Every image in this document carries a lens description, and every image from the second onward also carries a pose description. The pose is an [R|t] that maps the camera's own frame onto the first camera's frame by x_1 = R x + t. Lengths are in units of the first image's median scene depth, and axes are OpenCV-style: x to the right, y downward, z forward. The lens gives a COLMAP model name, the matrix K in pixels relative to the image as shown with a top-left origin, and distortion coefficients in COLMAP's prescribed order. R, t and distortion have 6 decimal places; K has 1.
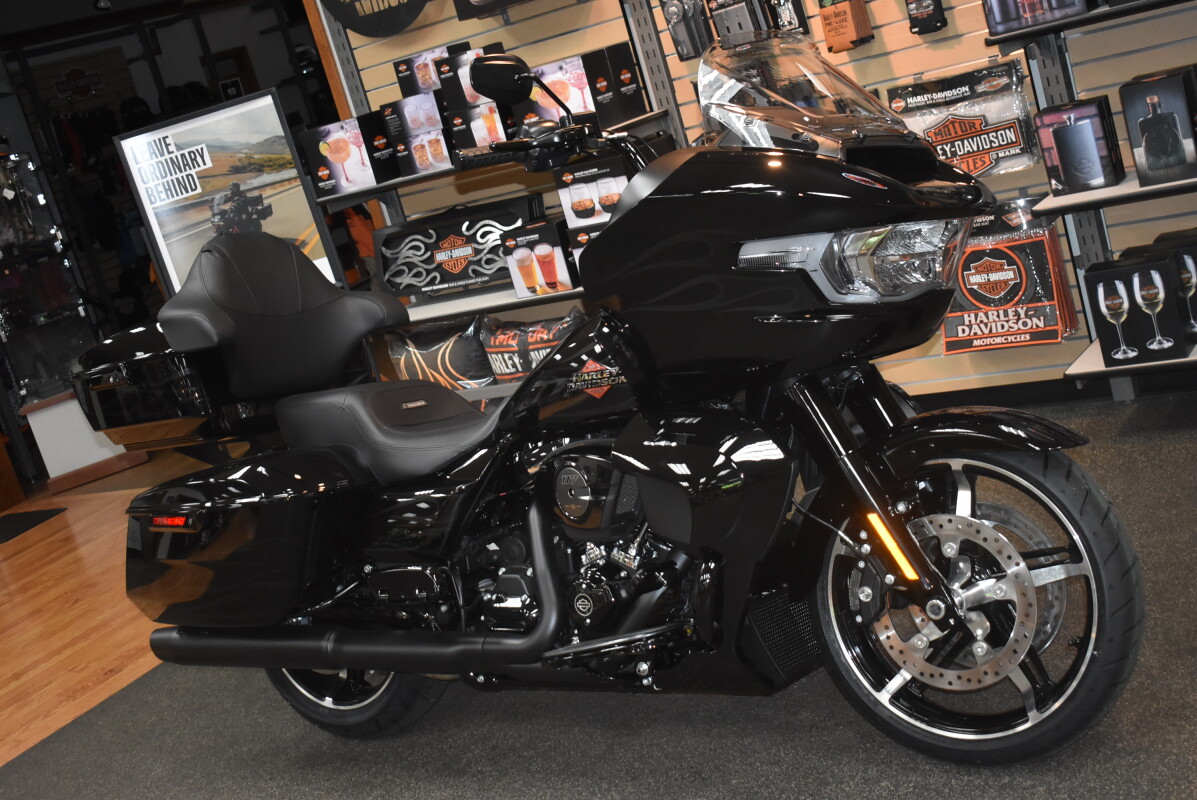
lens RADIAL K [[1609.9, 0, 621.0], [0, 1609.9, 405.9], [0, 0, 1]] dist [-0.042631, 0.000000]
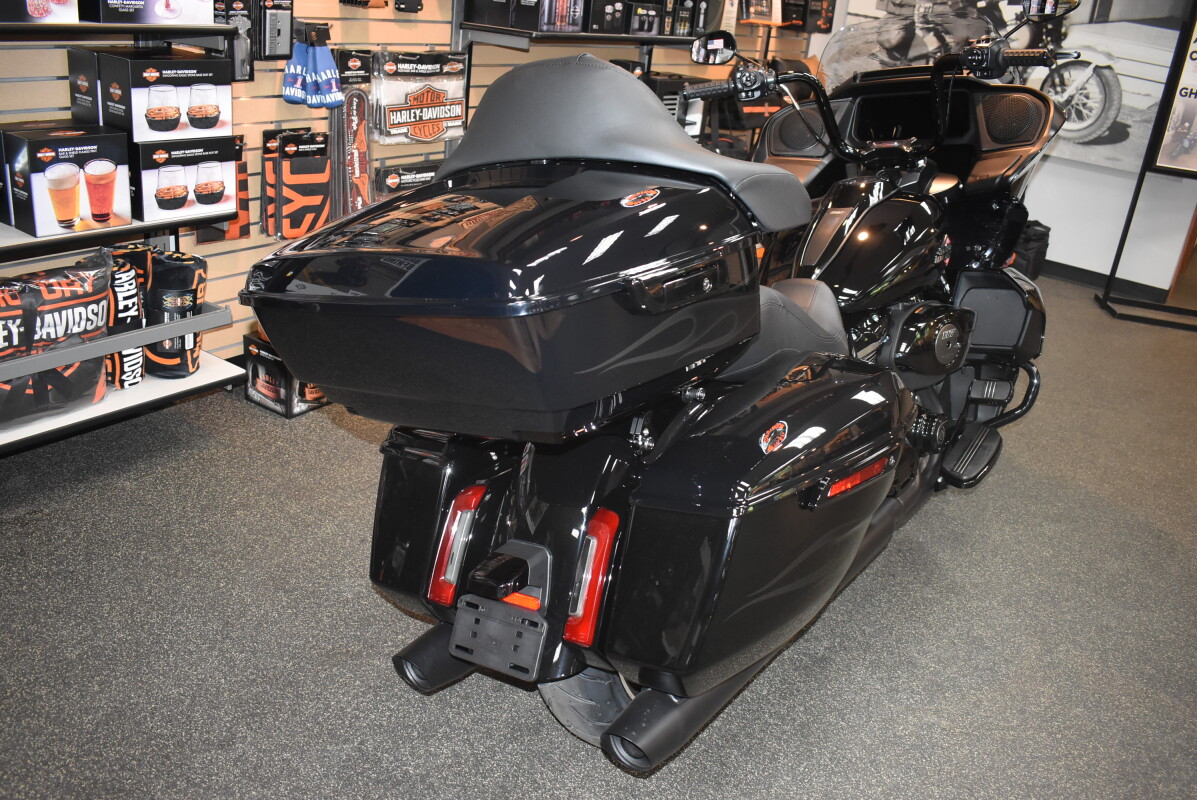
lens RADIAL K [[998.9, 0, 599.2], [0, 998.9, 399.5], [0, 0, 1]] dist [-0.091620, 0.015752]
pose [[0.021564, -0.119905, 0.992551, -0.545855], [0.125536, 0.985249, 0.116295, -0.017910], [-0.991855, 0.122093, 0.036298, 0.854179]]
